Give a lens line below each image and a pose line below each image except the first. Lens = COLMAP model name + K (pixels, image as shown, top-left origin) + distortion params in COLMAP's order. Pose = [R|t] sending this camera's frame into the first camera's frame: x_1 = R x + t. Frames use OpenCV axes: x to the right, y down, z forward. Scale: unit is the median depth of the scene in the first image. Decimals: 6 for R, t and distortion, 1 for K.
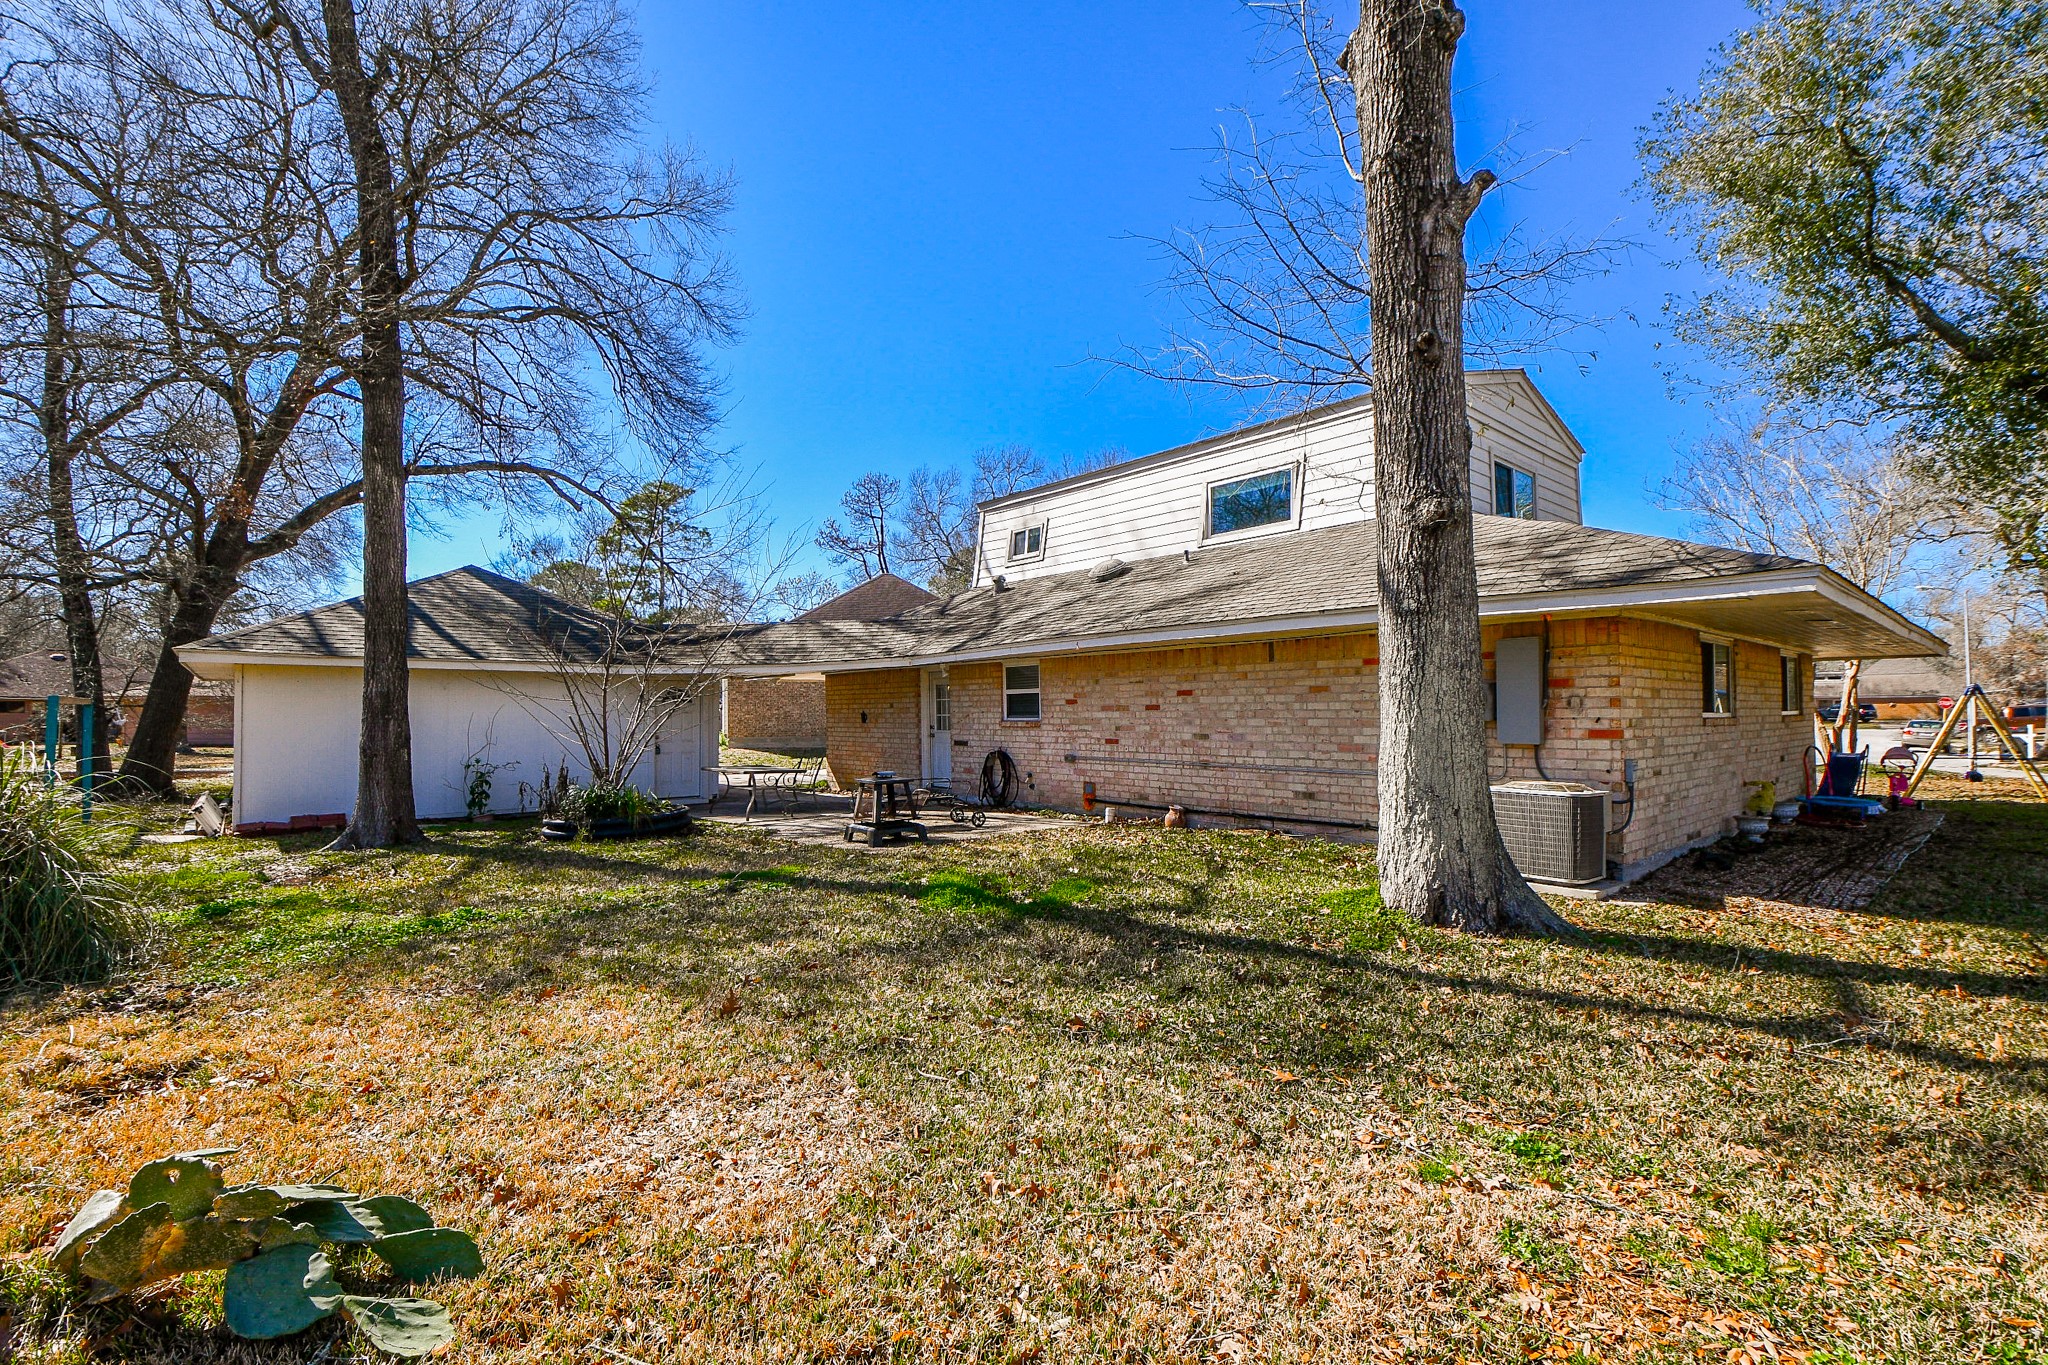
lens RADIAL K [[916.0, 0, 1033.5], [0, 916.0, 695.0], [0, 0, 1]] dist [0.001867, -0.017090]
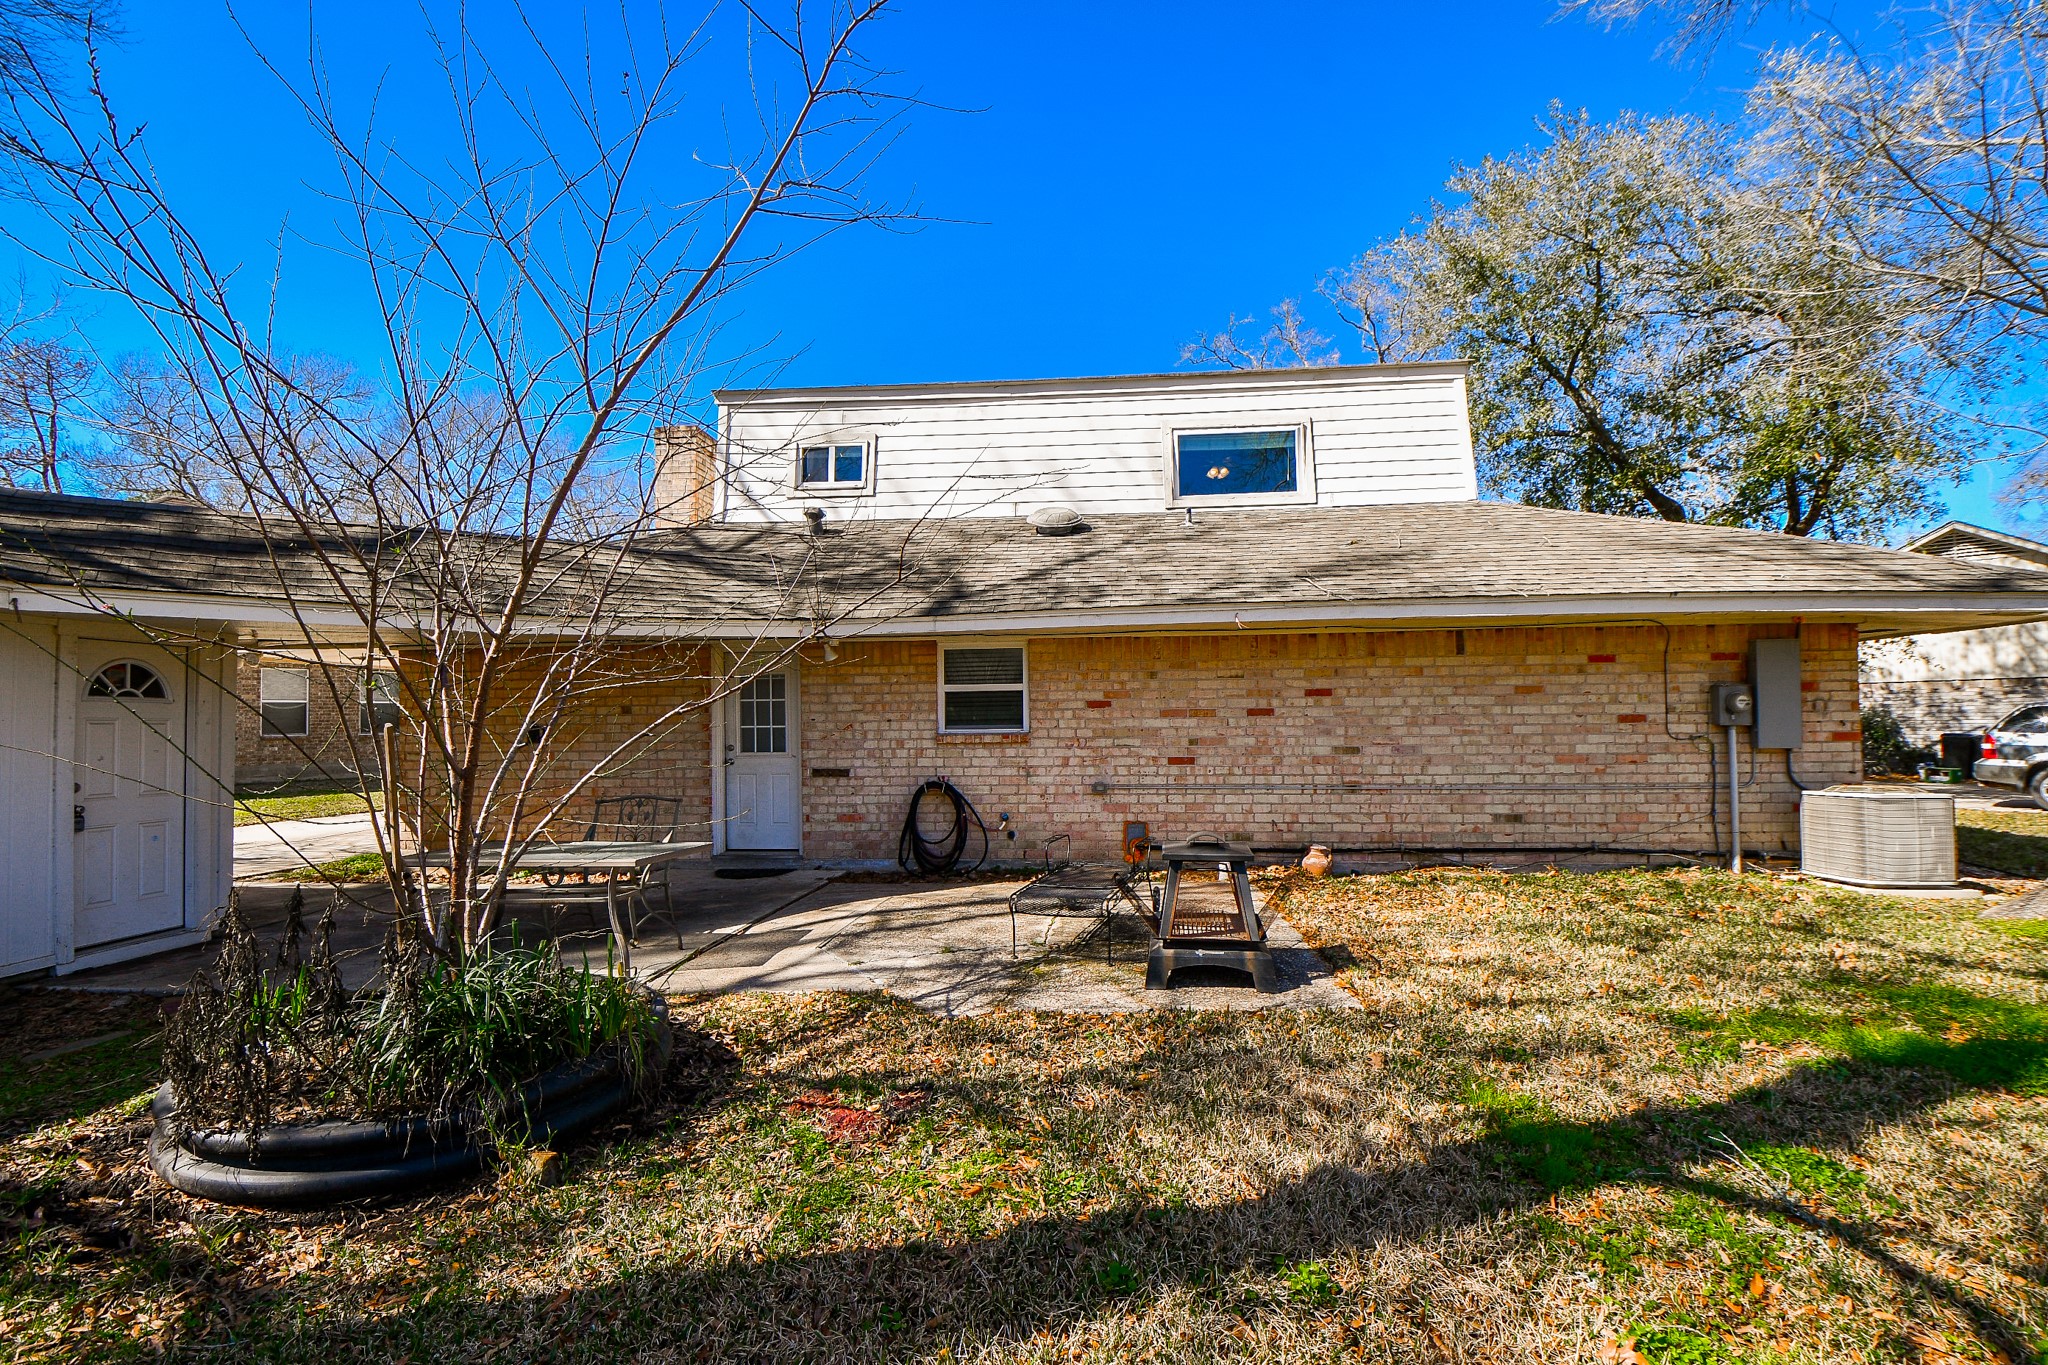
lens RADIAL K [[916.0, 0, 1033.5], [0, 916.0, 695.0], [0, 0, 1]] dist [0.001867, -0.017090]
pose [[0.725016, 0.022698, 0.688357, -0.473334], [-0.008494, 0.999675, -0.024017, 0.018036], [-0.688679, 0.011566, 0.724974, 0.566769]]
